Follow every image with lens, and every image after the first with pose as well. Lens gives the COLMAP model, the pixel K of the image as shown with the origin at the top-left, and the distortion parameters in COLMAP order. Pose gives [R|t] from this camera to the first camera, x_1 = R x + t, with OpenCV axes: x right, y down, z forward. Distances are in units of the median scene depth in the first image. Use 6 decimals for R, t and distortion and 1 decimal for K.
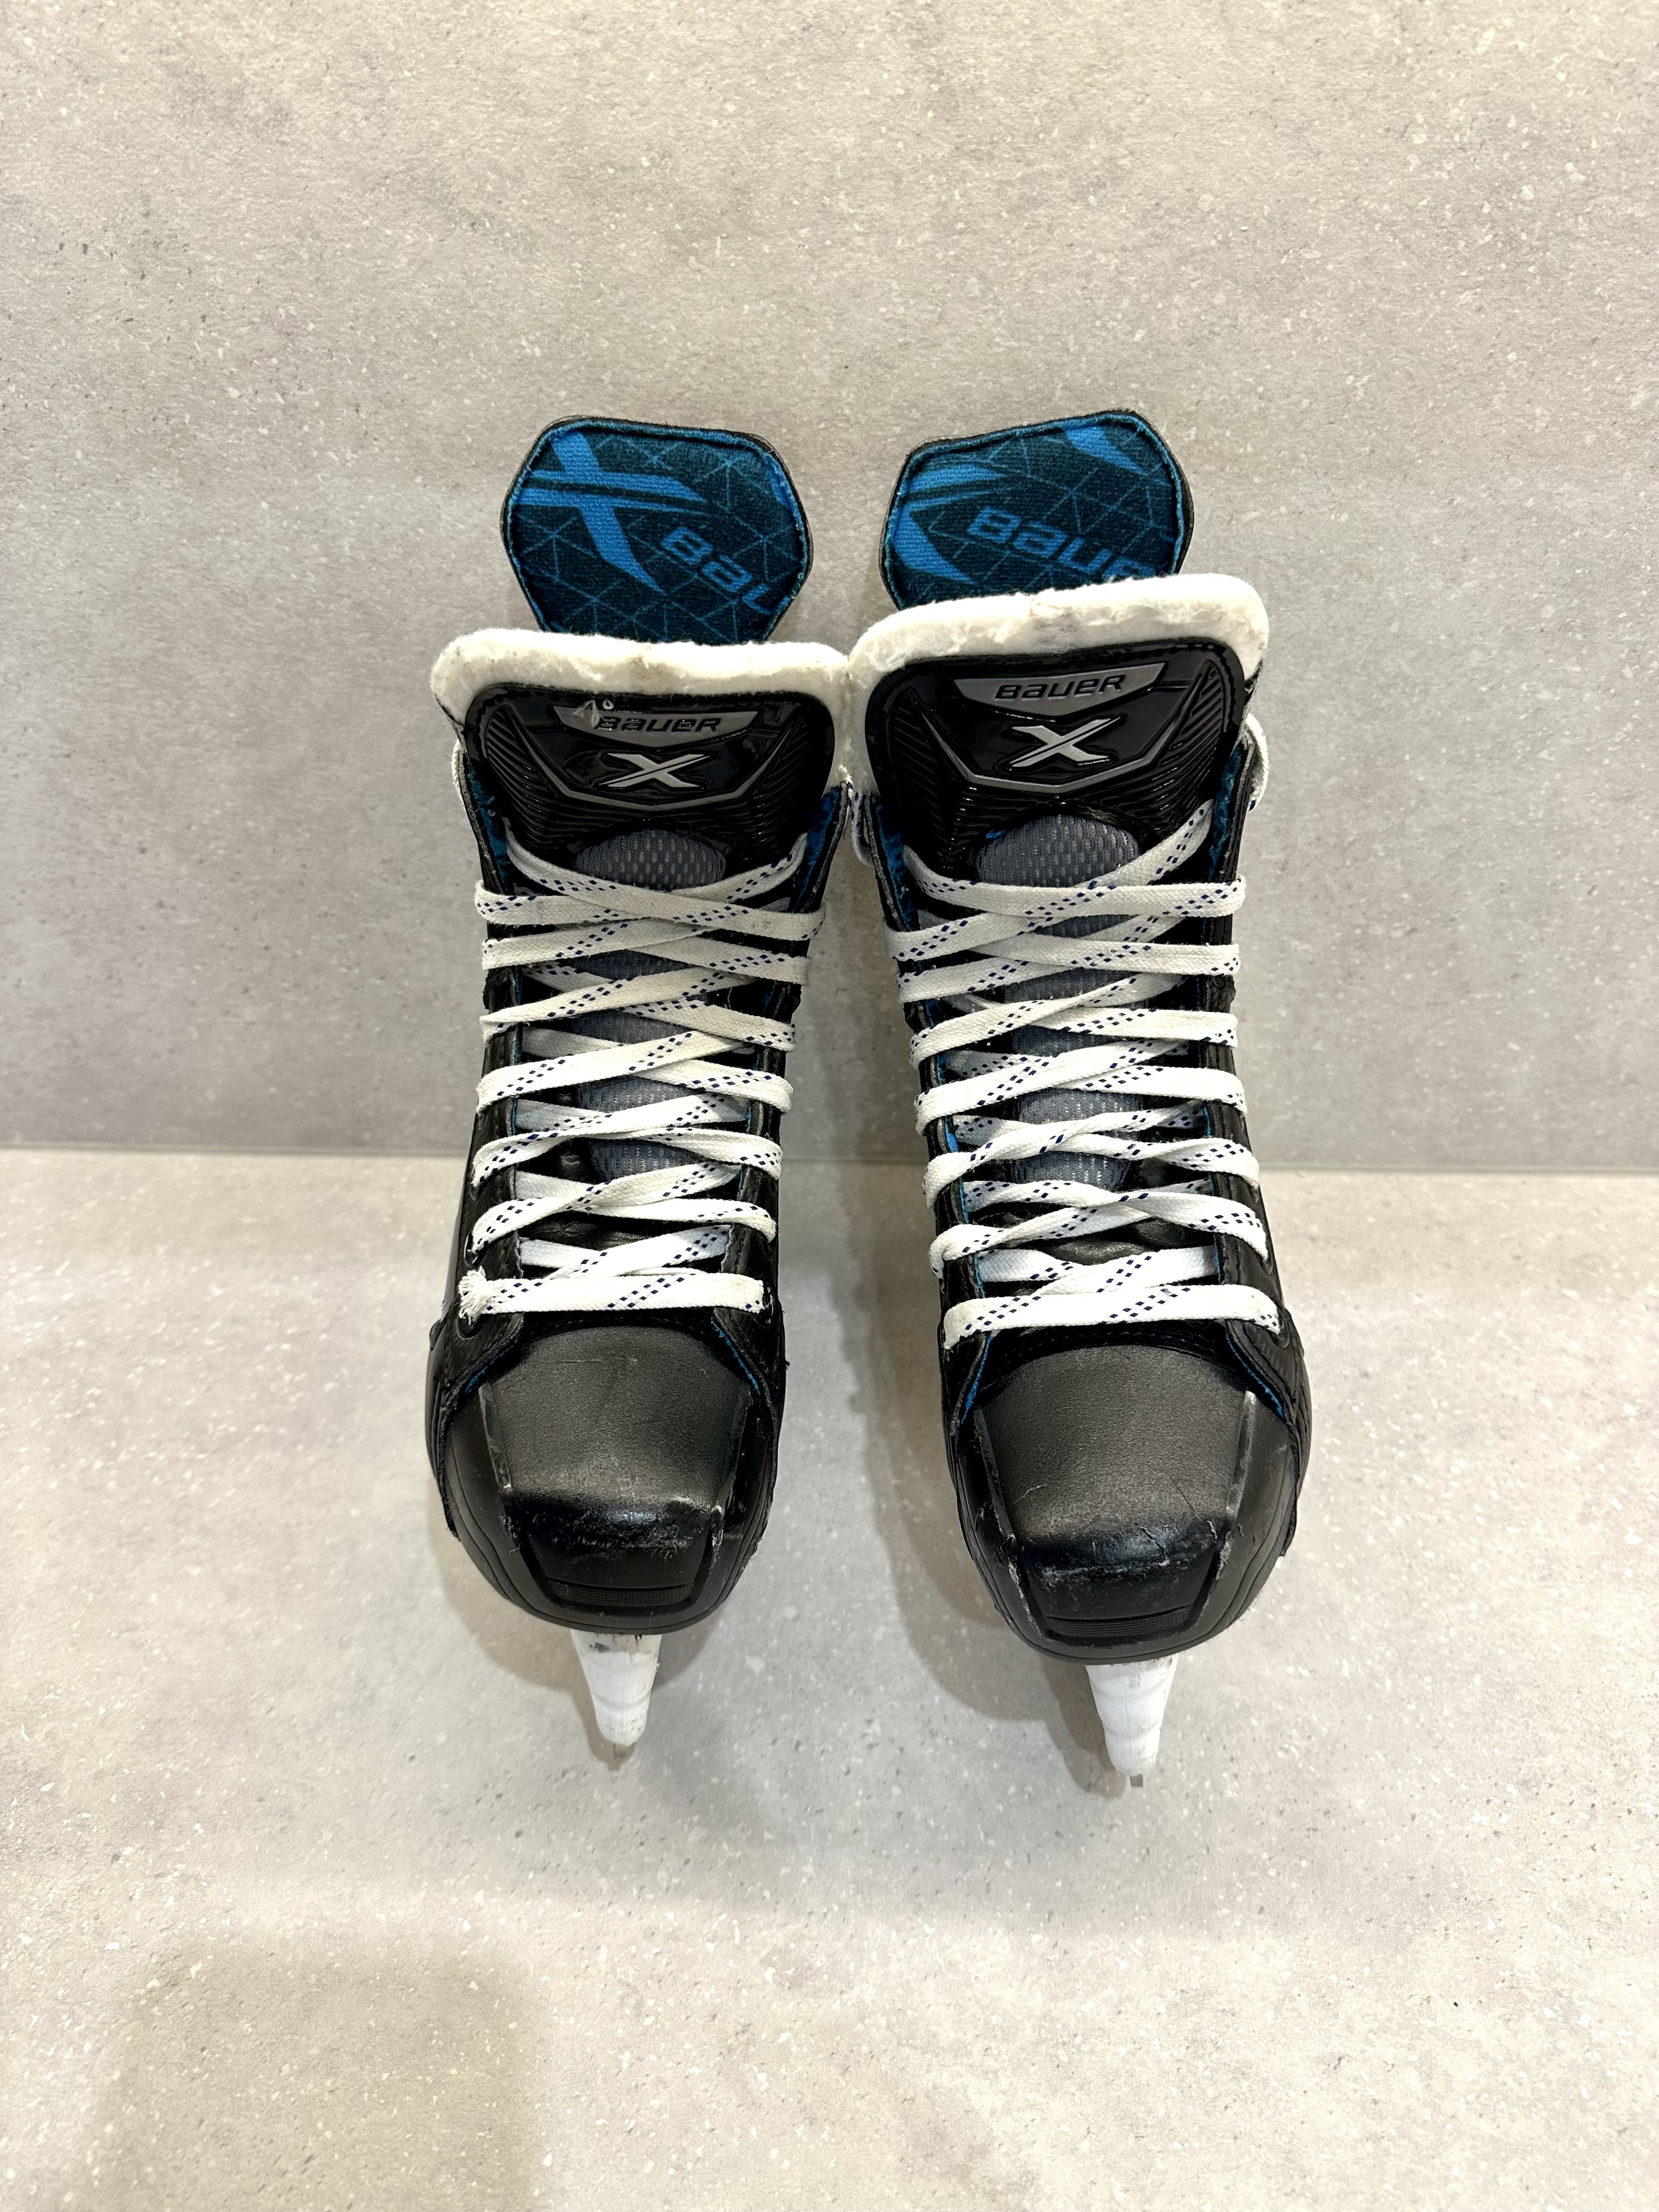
lens RADIAL K [[1642.9, 0, 826.8], [0, 1642.9, 1115.4], [0, 0, 1]] dist [-0.013340, -0.009728]
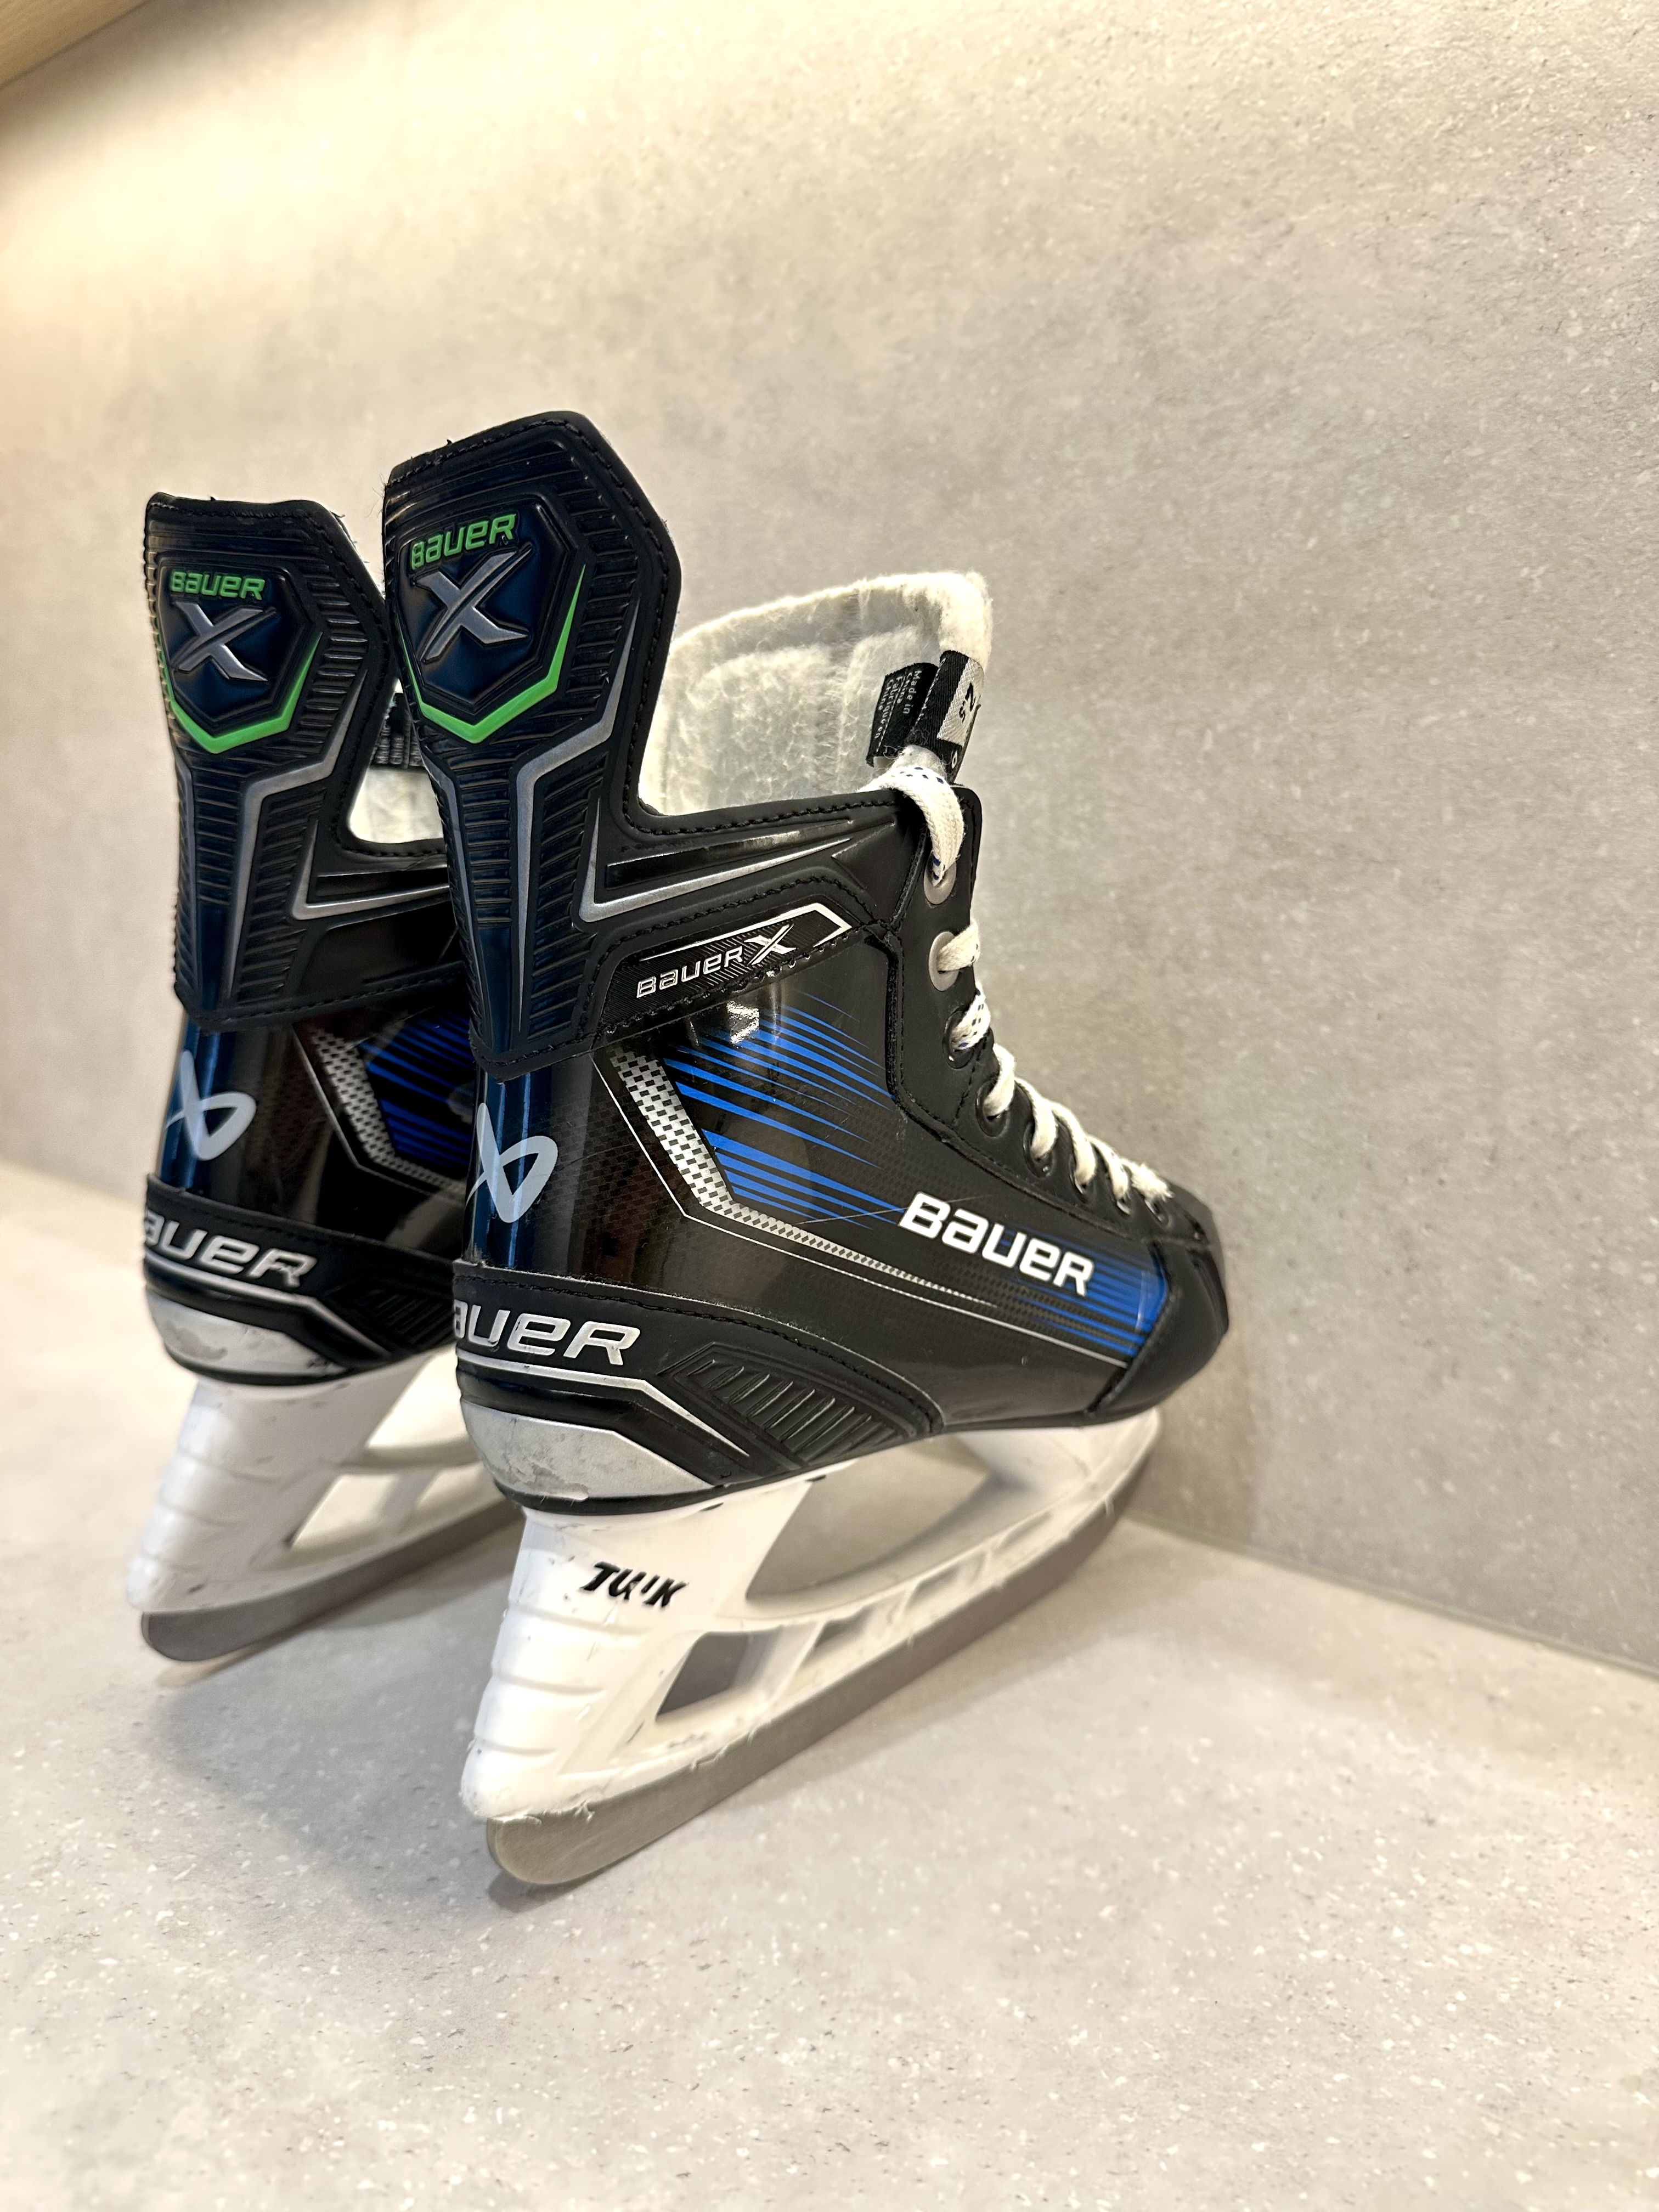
lens RADIAL K [[1642.9, 0, 811.0], [0, 1642.9, 1088.9], [0, 0, 1]] dist [-0.013340, -0.009728]
pose [[0.808465, 0.136008, -0.572614, 0.580880], [-0.411775, 0.825861, -0.385220, 0.338905], [0.420507, 0.547225, 0.723684, 0.312031]]
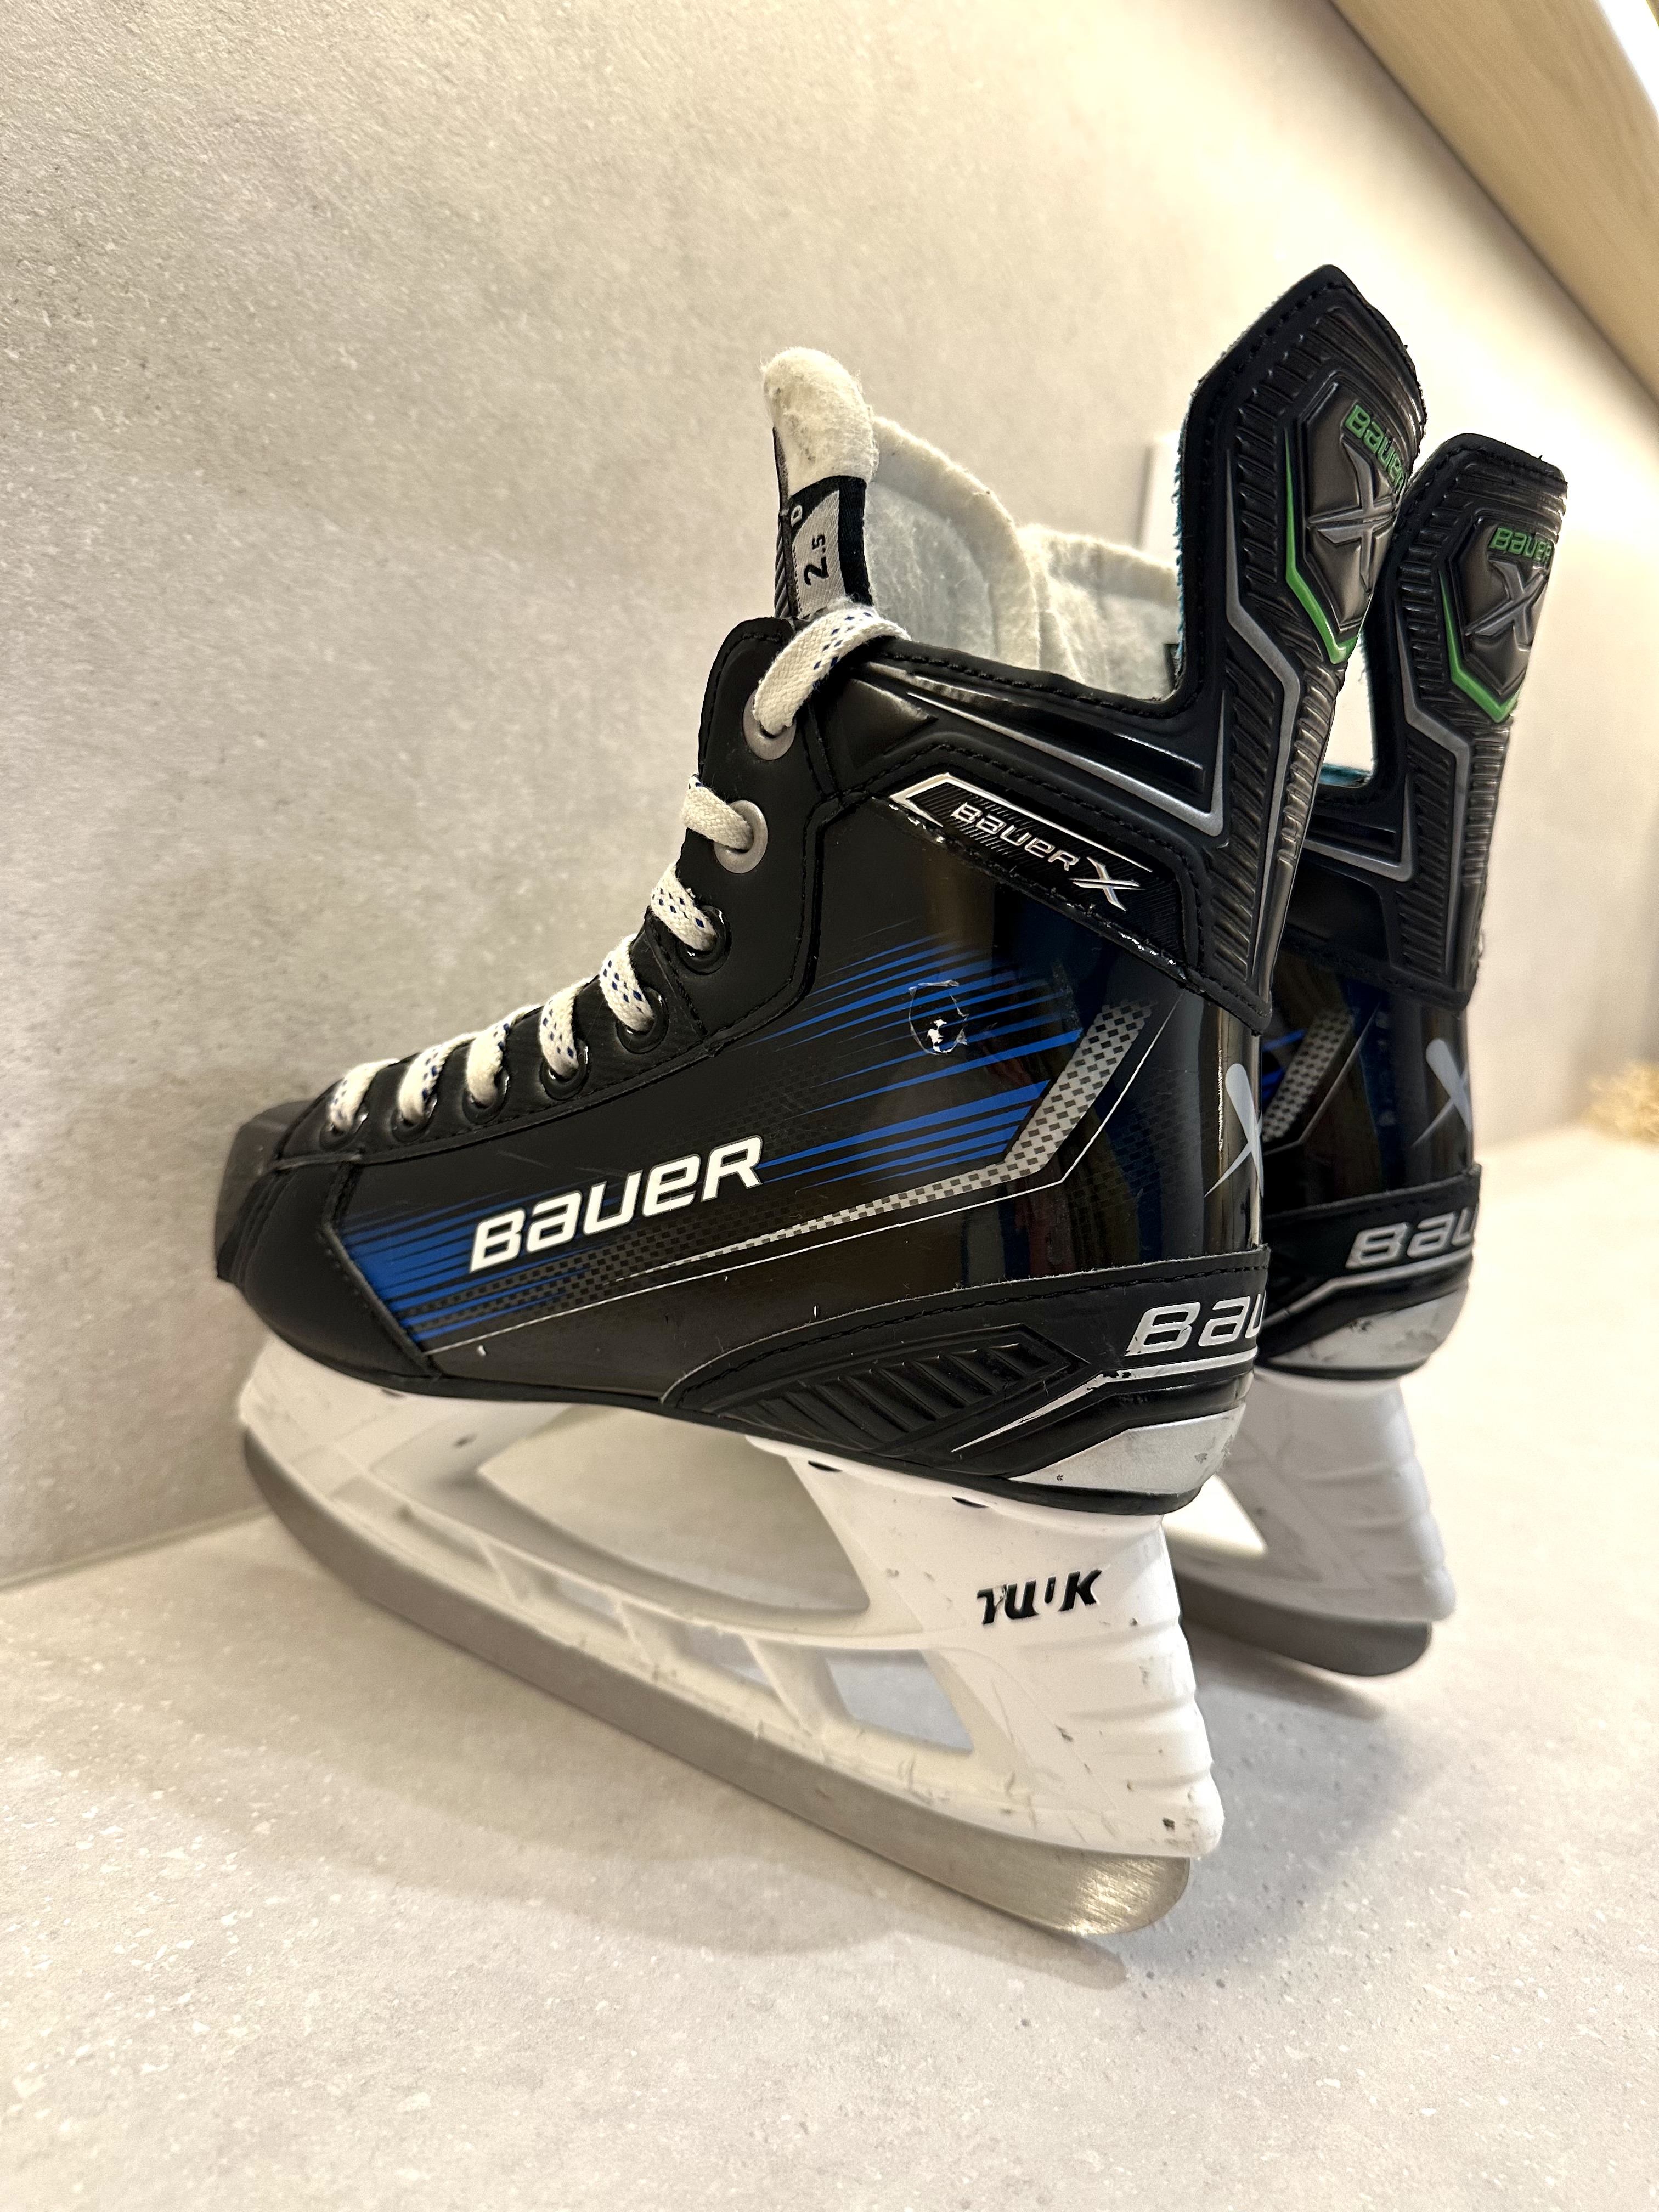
lens RADIAL K [[1642.9, 0, 843.8], [0, 1642.9, 1099.3], [0, 0, 1]] dist [-0.013340, -0.009728]
pose [[0.569559, -0.045476, 0.820691, -0.802280], [0.439755, 0.860408, -0.257513, 0.231885], [-0.694419, 0.507572, 0.510052, 0.585793]]
